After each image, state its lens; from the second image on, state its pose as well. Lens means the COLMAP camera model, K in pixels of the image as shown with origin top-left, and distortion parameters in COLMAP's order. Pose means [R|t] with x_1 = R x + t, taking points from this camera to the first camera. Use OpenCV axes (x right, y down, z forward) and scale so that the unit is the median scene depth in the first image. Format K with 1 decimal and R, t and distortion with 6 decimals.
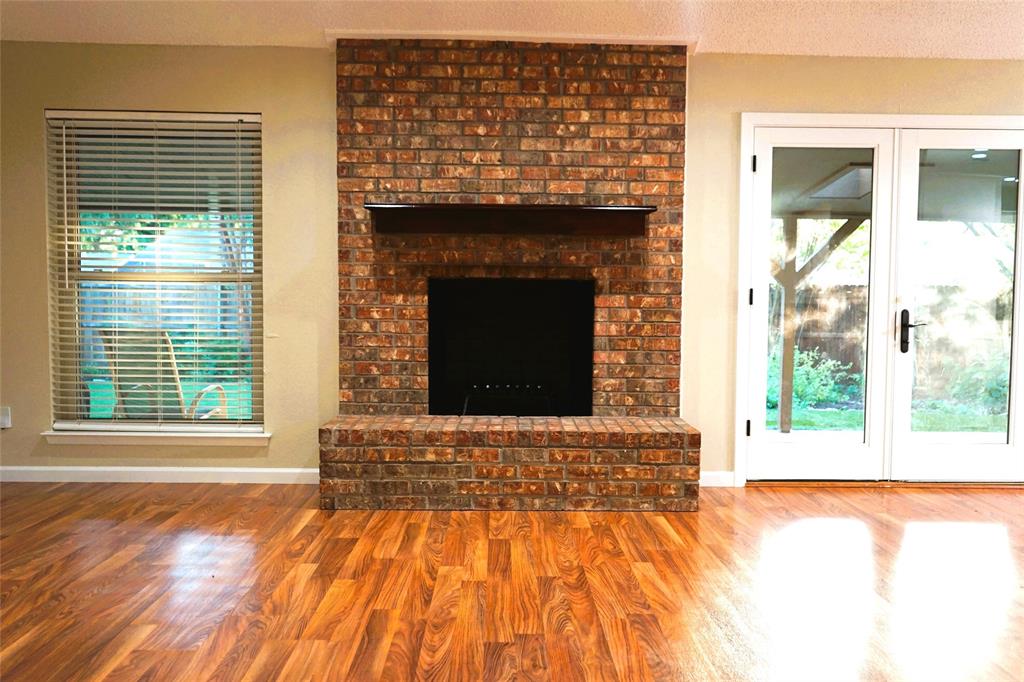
lens RADIAL K [[897.4, 0, 527.6], [0, 897.4, 342.0], [0, 0, 1]] dist [-0.013681, 0.011017]
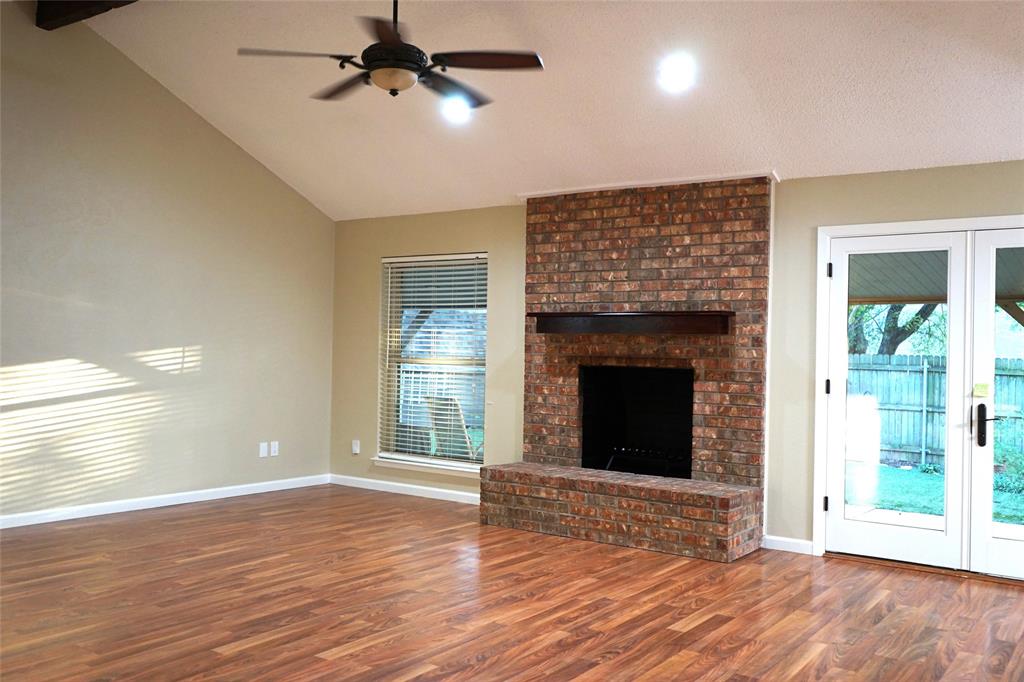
lens RADIAL K [[897.4, 0, 527.6], [0, 897.4, 342.0], [0, 0, 1]] dist [-0.013681, 0.011017]
pose [[0.809395, 0.002181, -0.587261, 0.625993], [-0.049029, 0.996753, -0.063873, -0.016107], [0.585215, 0.080492, 0.806873, -0.142699]]
